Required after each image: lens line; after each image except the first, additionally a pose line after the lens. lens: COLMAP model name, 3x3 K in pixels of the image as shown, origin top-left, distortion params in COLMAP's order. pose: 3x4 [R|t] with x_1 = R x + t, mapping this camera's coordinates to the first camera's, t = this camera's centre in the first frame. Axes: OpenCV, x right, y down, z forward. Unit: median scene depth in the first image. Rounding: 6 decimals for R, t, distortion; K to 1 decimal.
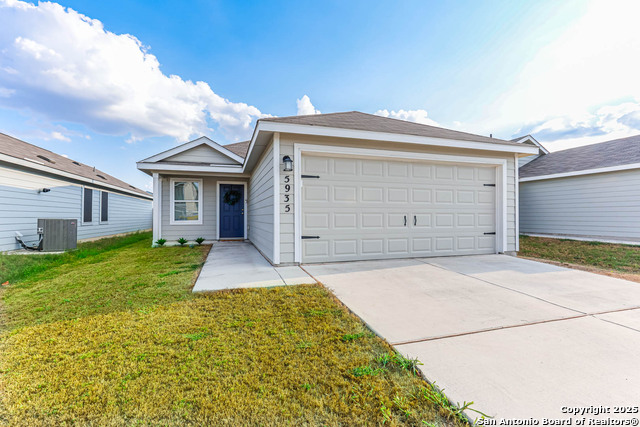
lens RADIAL K [[291.6, 0, 317.7], [0, 291.6, 207.2], [0, 0, 1]] dist [-0.004528, 0.000886]
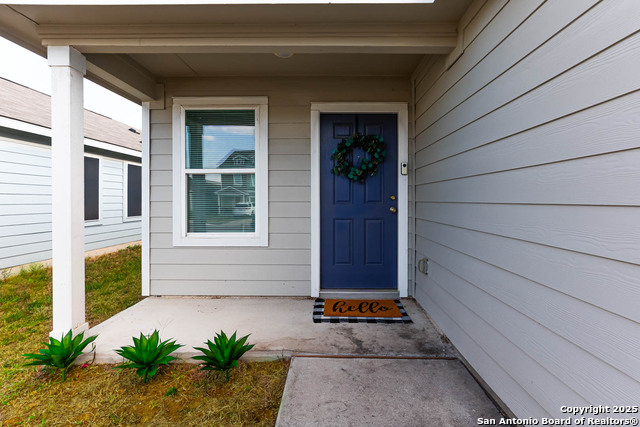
lens RADIAL K [[291.6, 0, 317.7], [0, 291.6, 207.2], [0, 0, 1]] dist [-0.004528, 0.000886]
pose [[0.938582, 0.014148, -0.344765, -0.229059], [0.003173, 0.998763, 0.049623, 0.003170], [0.345041, -0.047669, 0.937376, 0.697912]]
